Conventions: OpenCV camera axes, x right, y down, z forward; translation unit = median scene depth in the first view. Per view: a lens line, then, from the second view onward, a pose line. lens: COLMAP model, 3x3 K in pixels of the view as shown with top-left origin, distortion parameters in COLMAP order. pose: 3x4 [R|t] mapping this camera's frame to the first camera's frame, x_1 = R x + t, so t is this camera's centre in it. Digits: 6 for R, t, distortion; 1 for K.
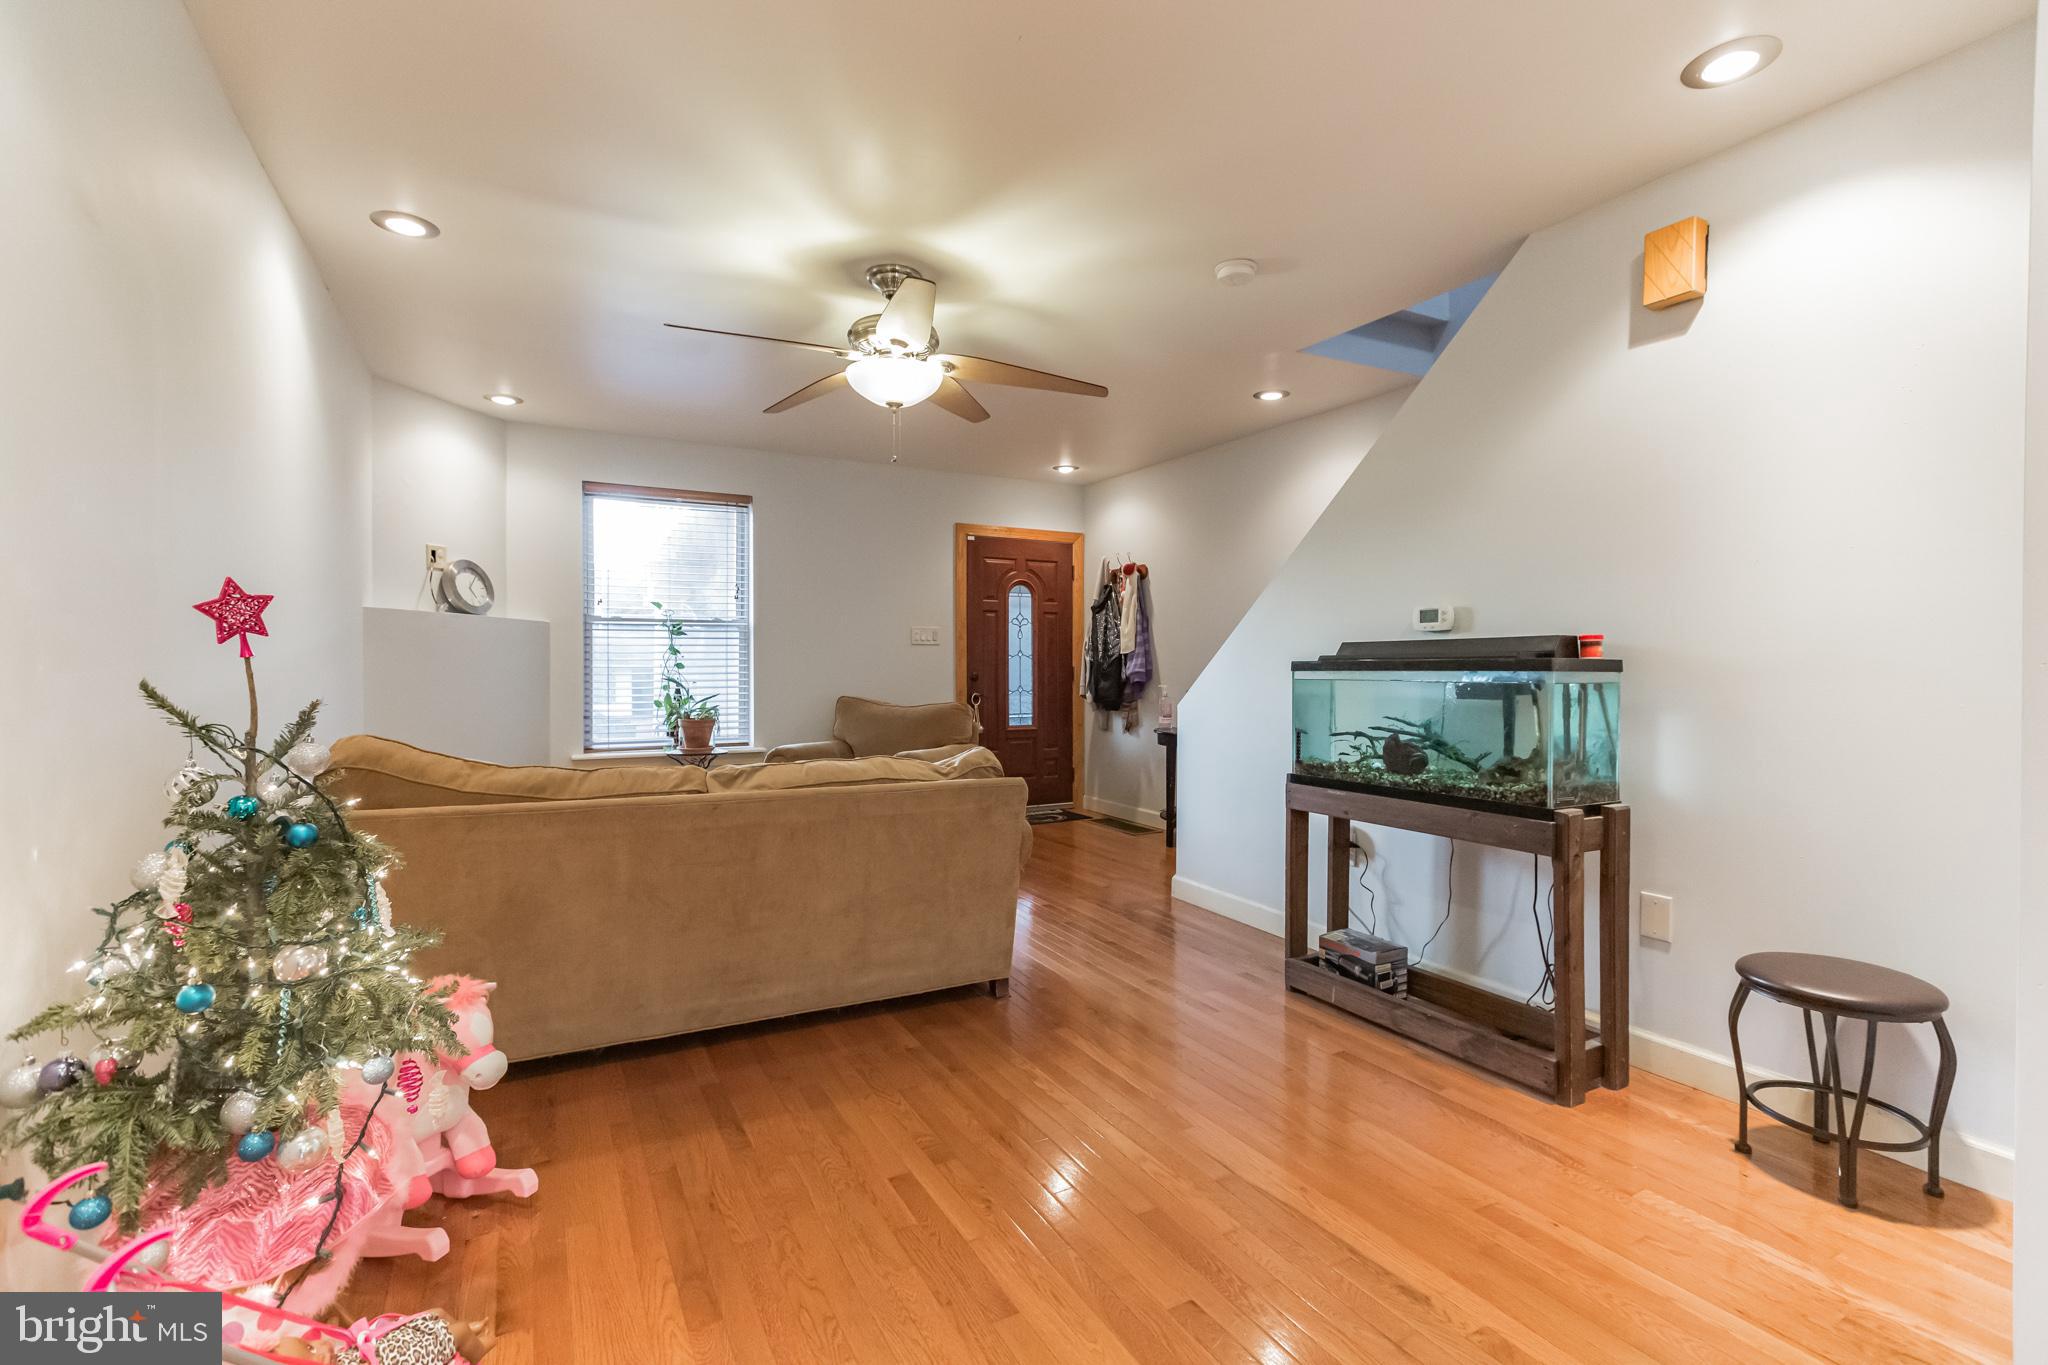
lens RADIAL K [[916.4, 0, 1027.9], [0, 916.4, 673.2], [0, 0, 1]] dist [0.000434, 0.000000]
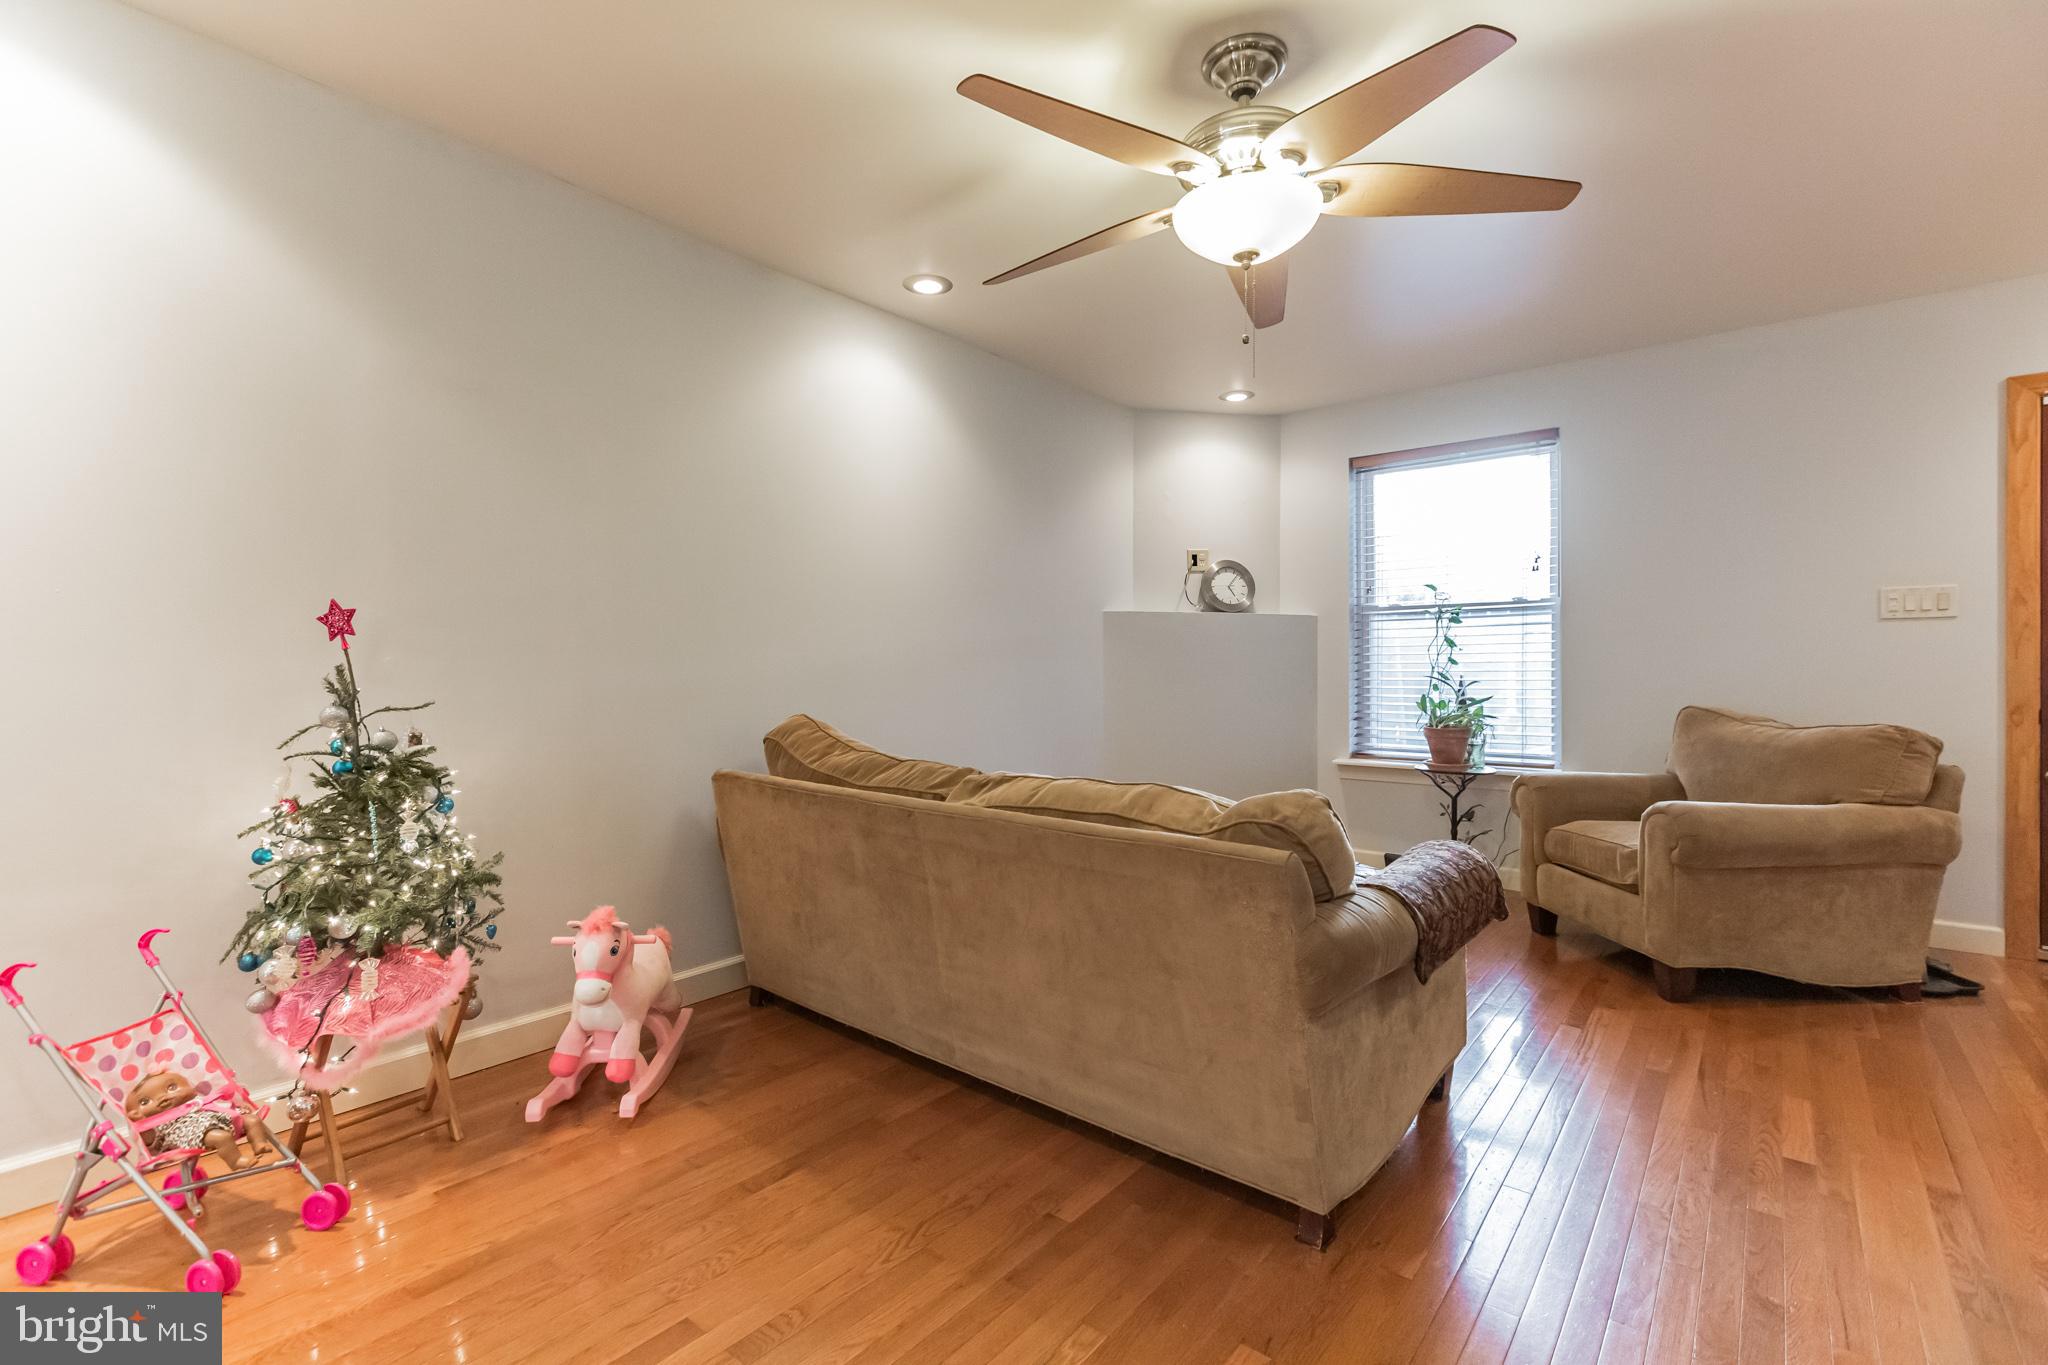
lens RADIAL K [[918.2, 0, 1024.0], [0, 918.2, 682.5], [0, 0, 1]] dist [0.001044, 0.000185]
pose [[0.364744, 0.011593, -0.931036, 0.278305], [-0.004264, 0.999933, 0.010781, 0.004429], [0.931098, 0.000038, 0.364769, 0.414240]]
